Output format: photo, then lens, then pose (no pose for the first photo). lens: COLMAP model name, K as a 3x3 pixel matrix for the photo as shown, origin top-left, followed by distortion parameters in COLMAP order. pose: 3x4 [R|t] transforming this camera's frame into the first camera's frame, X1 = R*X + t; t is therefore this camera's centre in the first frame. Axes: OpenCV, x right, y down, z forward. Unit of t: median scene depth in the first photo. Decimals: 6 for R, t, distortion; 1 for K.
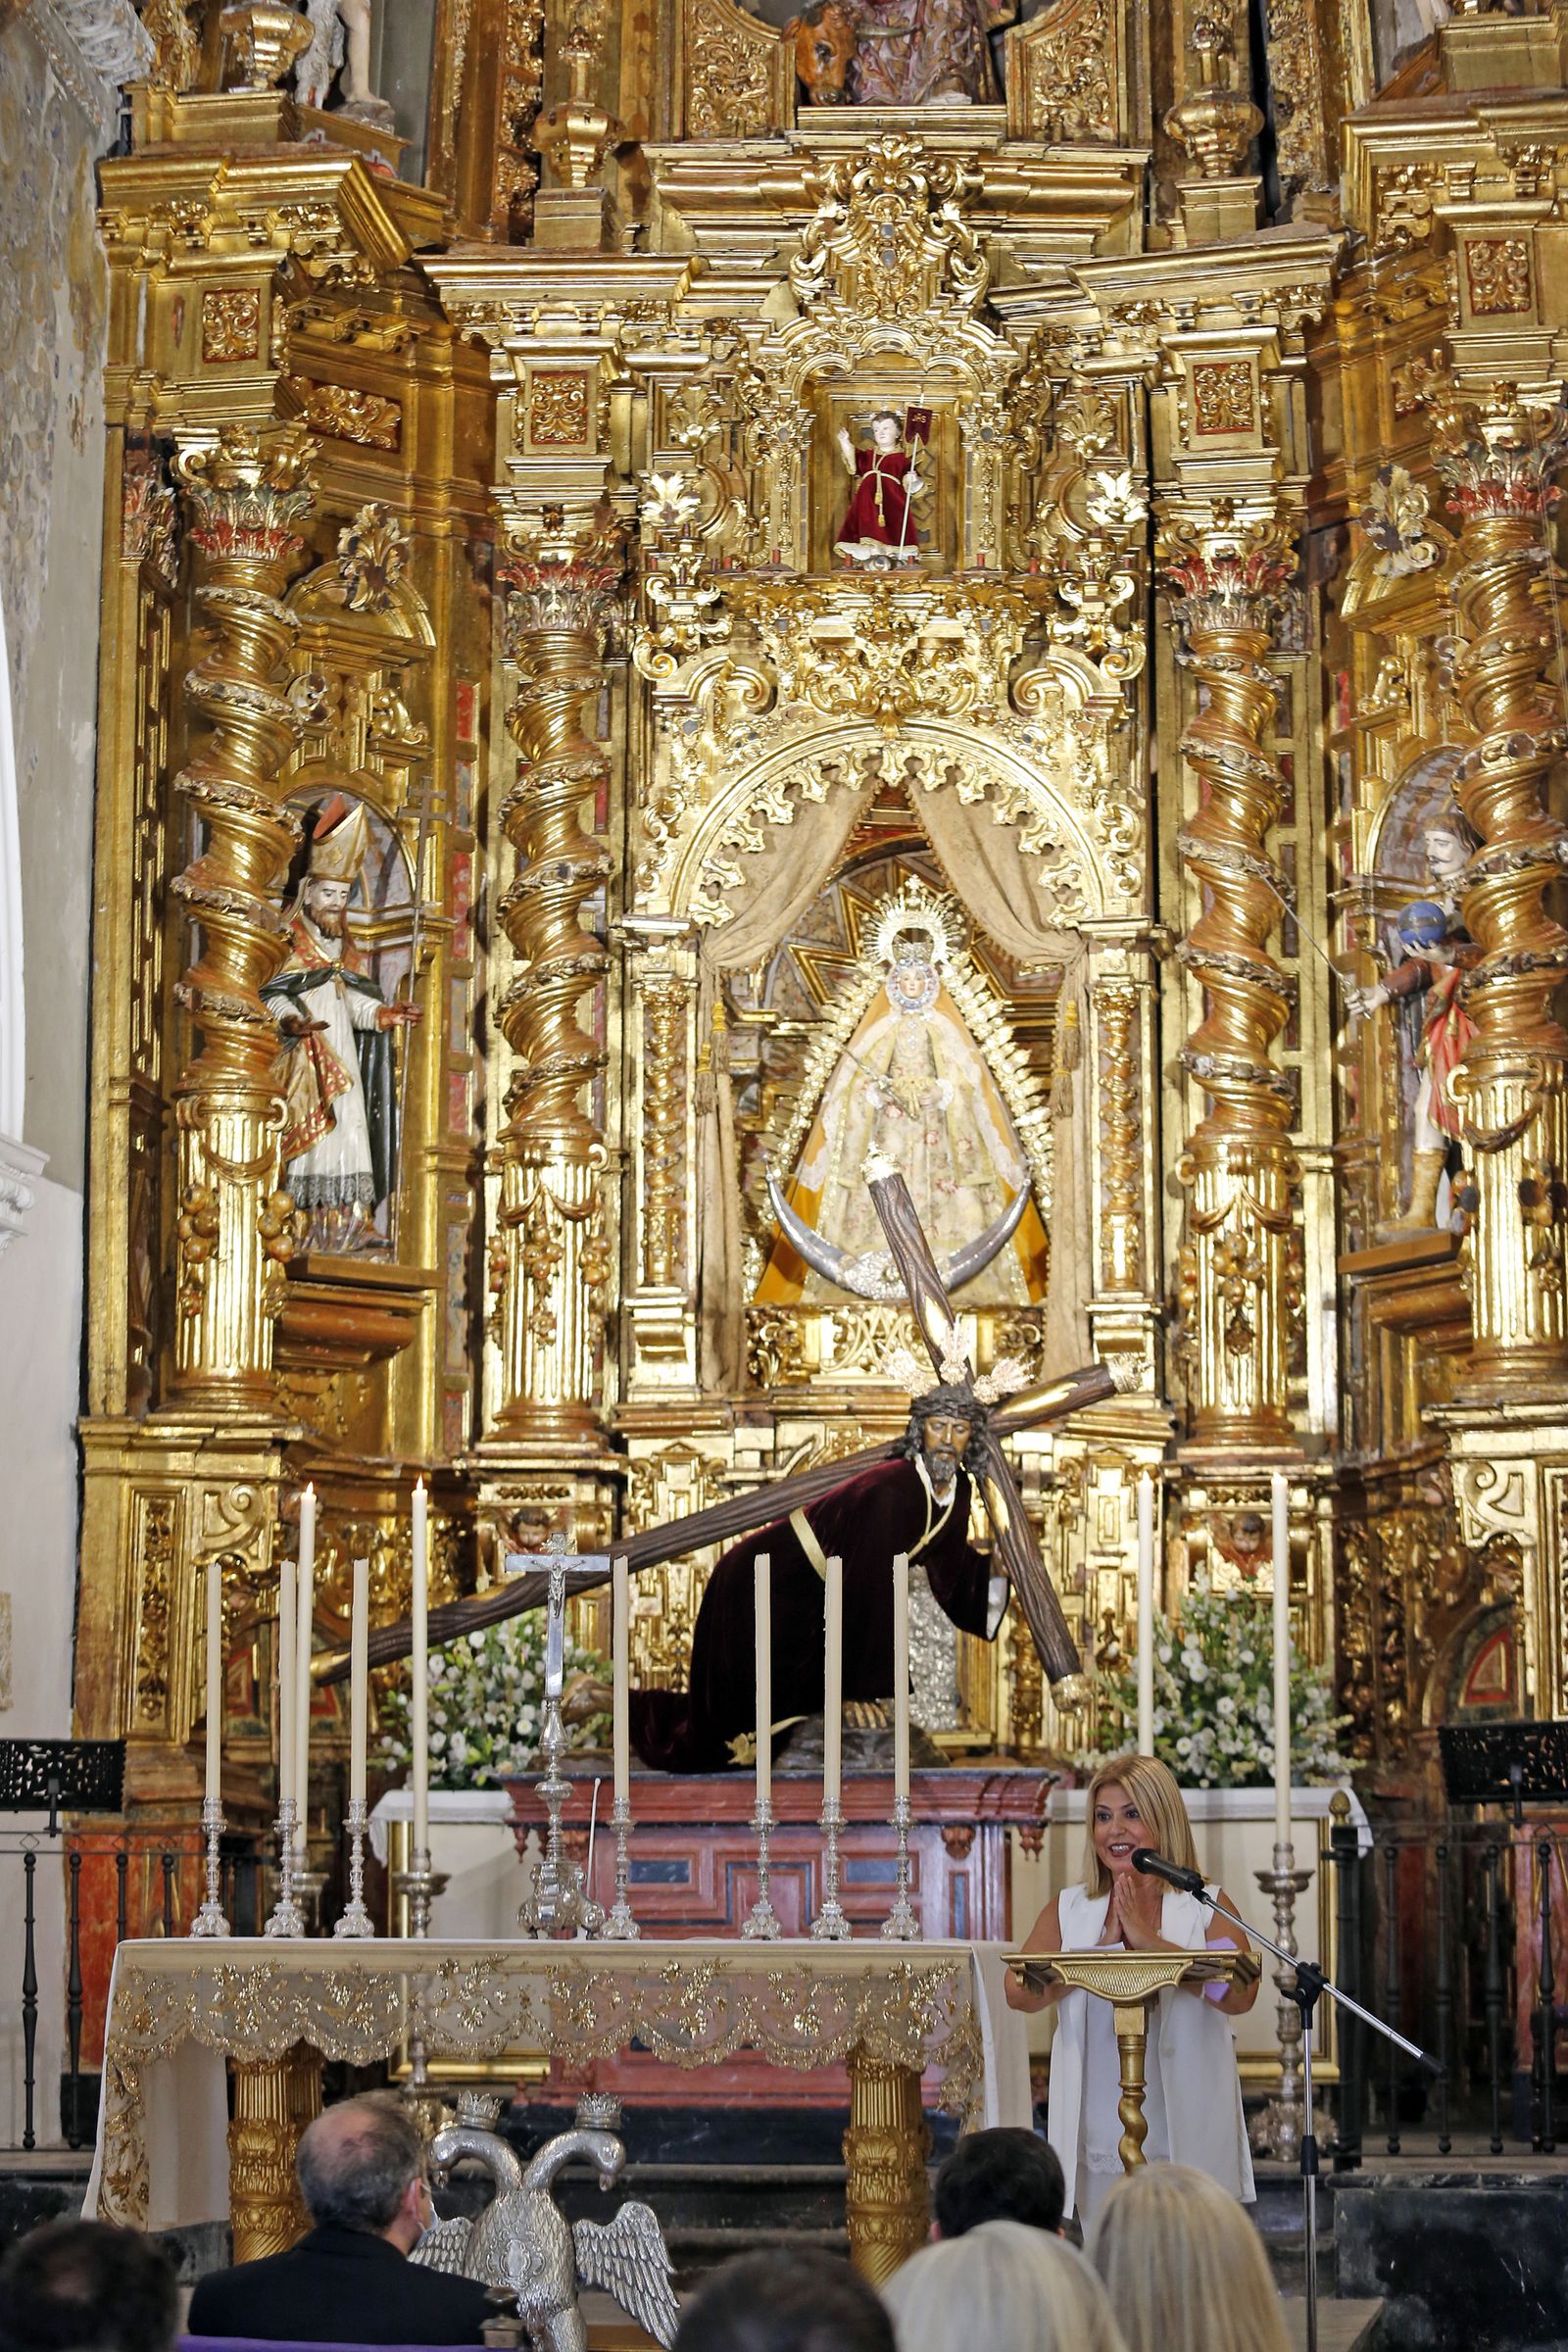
lens RADIAL K [[4680.9, 0, 783.2], [0, 4680.9, 1292.1], [0, 0, 1]] dist [-0.329373, 0.357170]
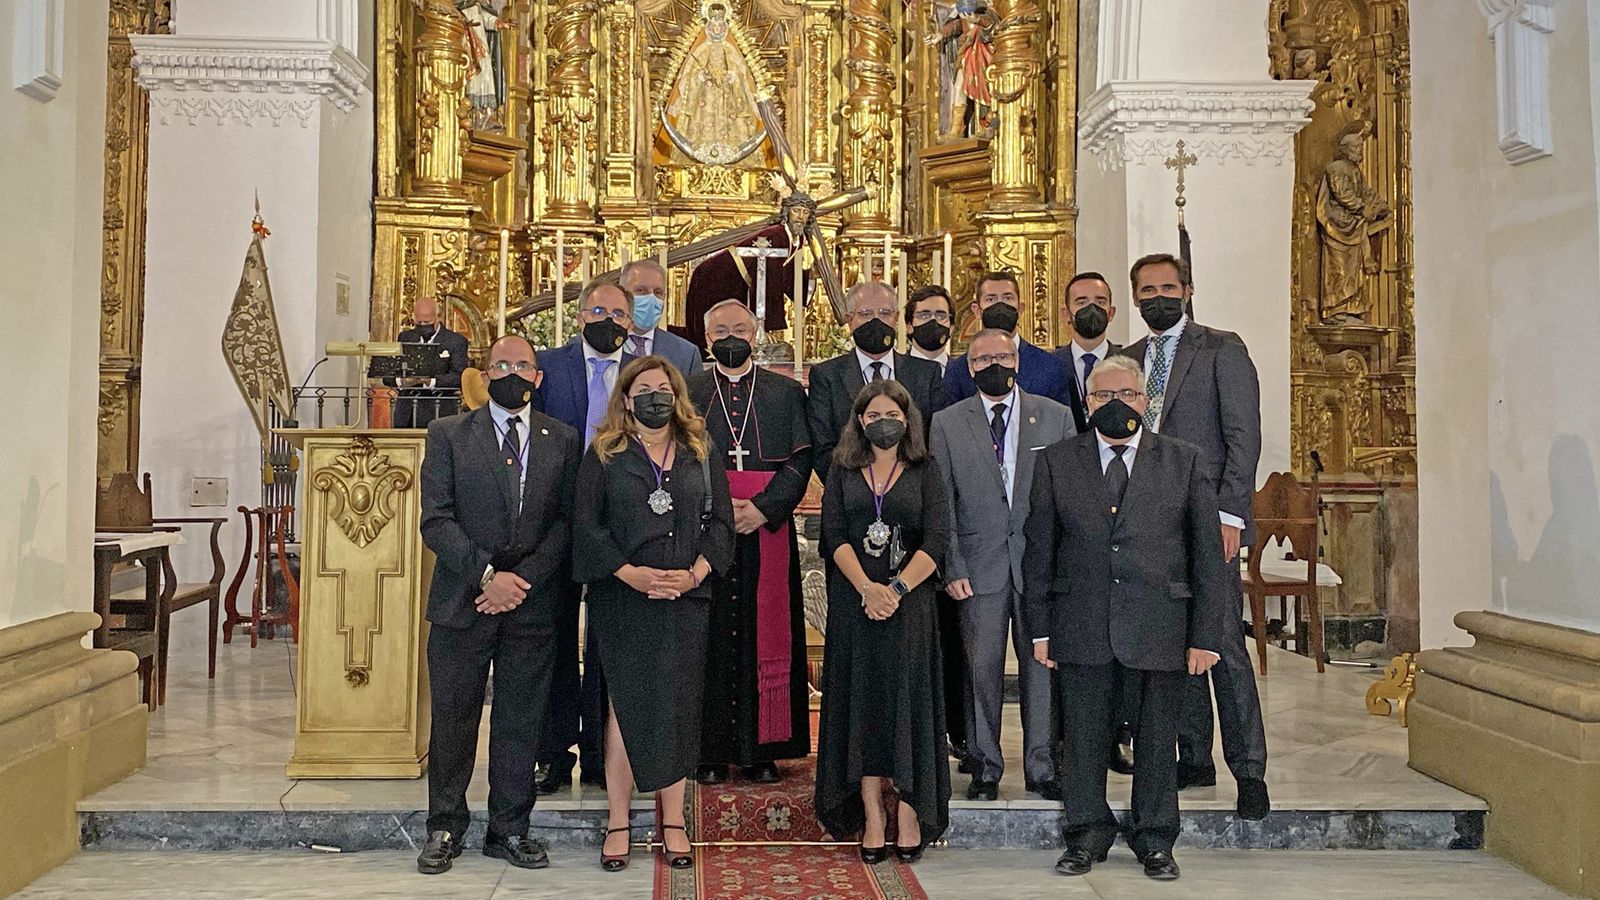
lens RADIAL K [[1634.7, 0, 762.5], [0, 1634.7, 366.0], [0, 0, 1]] dist [0.209023, -0.803525]
pose [[0.978695, 0.013923, 0.204847, -0.123470], [-0.033298, 0.995253, 0.091443, 0.027121], [-0.202602, -0.096316, 0.974513, 0.195417]]
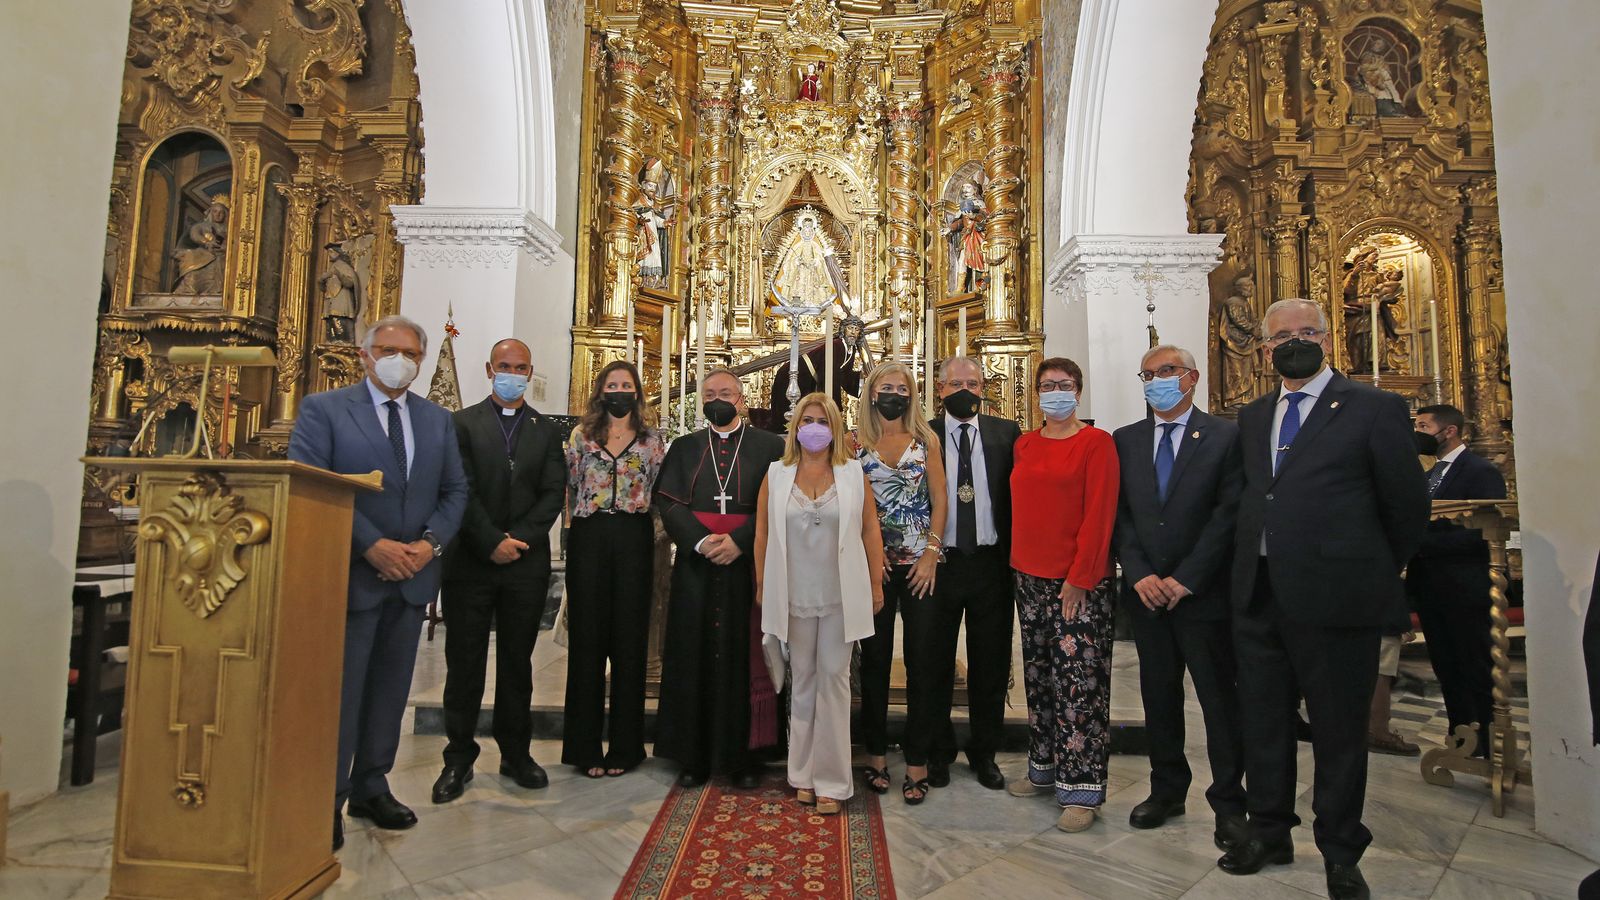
lens RADIAL K [[765.8, 0, 802.0], [0, 765.8, 433.1], [0, 0, 1]] dist [-0.019656, 0.000164]
pose [[0.990326, 0.026268, 0.136253, -0.059199], [-0.034881, 0.997515, 0.061215, 0.059610], [-0.134306, -0.065376, 0.988781, 0.416262]]
